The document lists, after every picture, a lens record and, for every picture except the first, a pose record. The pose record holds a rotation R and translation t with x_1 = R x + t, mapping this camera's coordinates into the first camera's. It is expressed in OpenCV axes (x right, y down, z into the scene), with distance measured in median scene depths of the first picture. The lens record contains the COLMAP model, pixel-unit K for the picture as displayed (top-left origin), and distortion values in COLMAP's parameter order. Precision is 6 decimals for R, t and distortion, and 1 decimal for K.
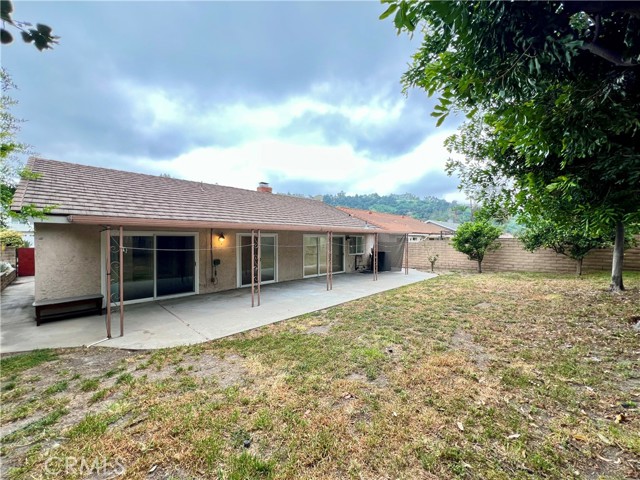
lens RADIAL K [[255.9, 0, 316.1], [0, 255.9, 241.9], [0, 0, 1]] dist [-0.000421, -0.000146]
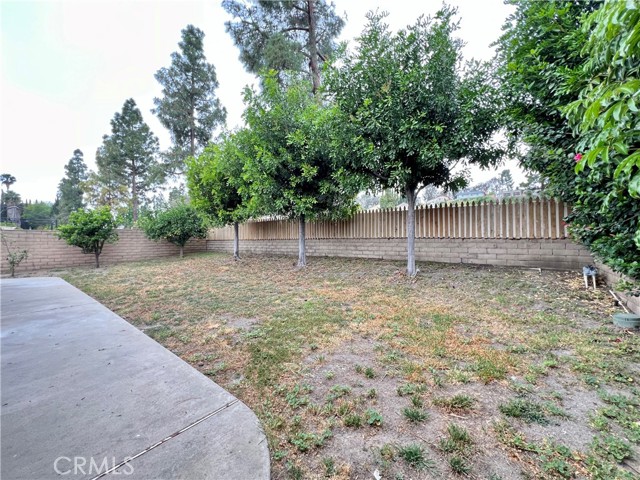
lens RADIAL K [[255.9, 0, 319.3], [0, 255.9, 237.9], [0, 0, 1]] dist [-0.000421, -0.000146]
pose [[-0.131000, 0.004735, 0.991371, -0.897404], [0.005211, 0.999978, -0.004088, 0.066824], [-0.991369, 0.004630, -0.131022, 0.874271]]
